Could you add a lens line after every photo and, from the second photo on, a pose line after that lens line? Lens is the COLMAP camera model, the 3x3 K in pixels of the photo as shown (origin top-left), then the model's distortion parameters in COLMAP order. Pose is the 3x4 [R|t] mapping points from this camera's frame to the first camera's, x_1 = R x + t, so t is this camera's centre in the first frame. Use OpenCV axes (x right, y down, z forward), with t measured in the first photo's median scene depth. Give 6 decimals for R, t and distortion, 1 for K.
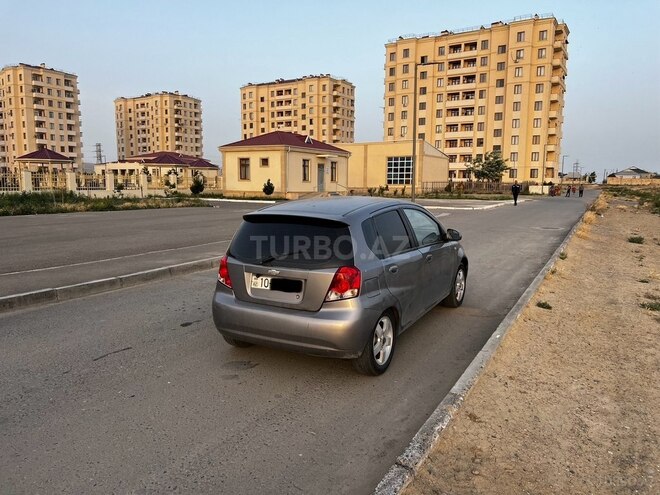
lens RADIAL K [[494.3, 0, 331.9], [0, 494.3, 257.7], [0, 0, 1]] dist [0.053843, -0.062779]
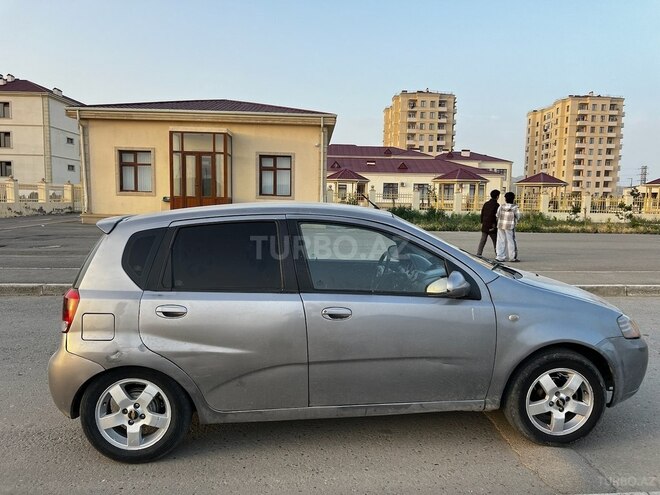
lens RADIAL K [[494.3, 0, 331.9], [0, 494.3, 257.7], [0, 0, 1]] dist [0.053843, -0.062779]
pose [[0.550181, 0.097765, -0.829302, 0.055478], [-0.138050, 0.990106, 0.025136, -0.006168], [0.823555, 0.100656, 0.558234, 0.060981]]
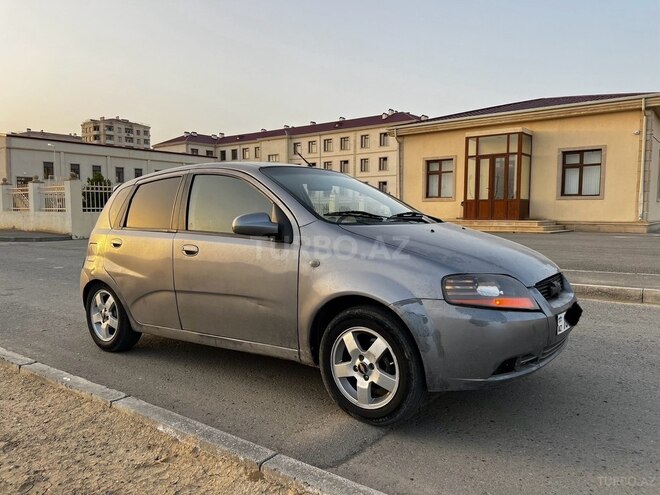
lens RADIAL K [[494.3, 0, 331.9], [0, 494.3, 257.7], [0, 0, 1]] dist [0.053843, -0.062779]
pose [[-0.128871, 0.085726, -0.987949, 0.069991], [-0.149020, 0.983269, 0.104758, -0.007049], [0.980400, 0.160725, -0.113940, 0.112423]]
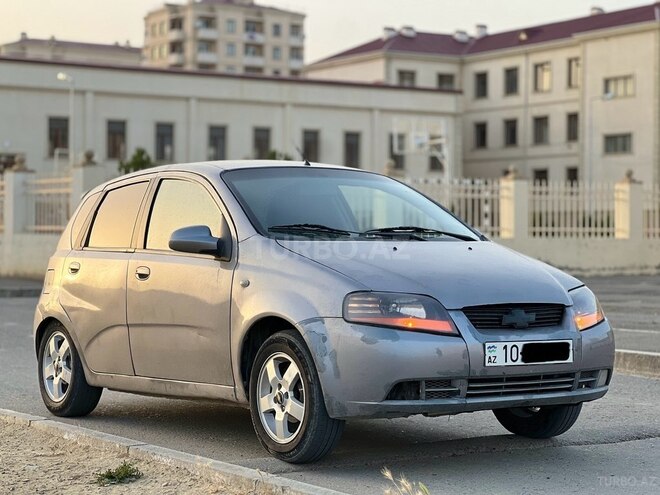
lens RADIAL K [[1472.3, 0, 330.0], [0, 1472.3, 247.5], [0, 0, 1]] dist [0.090187, 0.913129]
pose [[-0.446983, -0.002639, -0.894539, 0.130874], [-0.141266, 0.987656, 0.067674, -0.013632], [0.883318, 0.156617, -0.441838, 0.165734]]
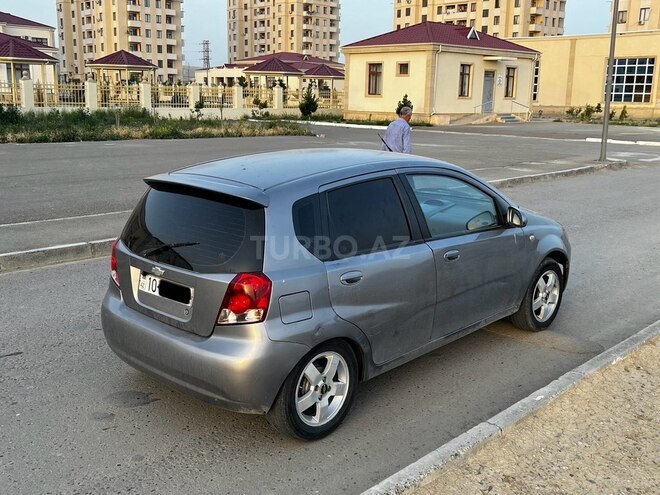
lens RADIAL K [[699.1, 0, 330.8], [0, 699.1, 266.6], [0, 0, 1]] dist [0.133675, -0.311975]
pose [[0.965509, 0.071352, -0.250402, 0.021903], [-0.049370, 0.994441, 0.093006, -0.004895], [0.255646, -0.077436, 0.963664, 0.009582]]
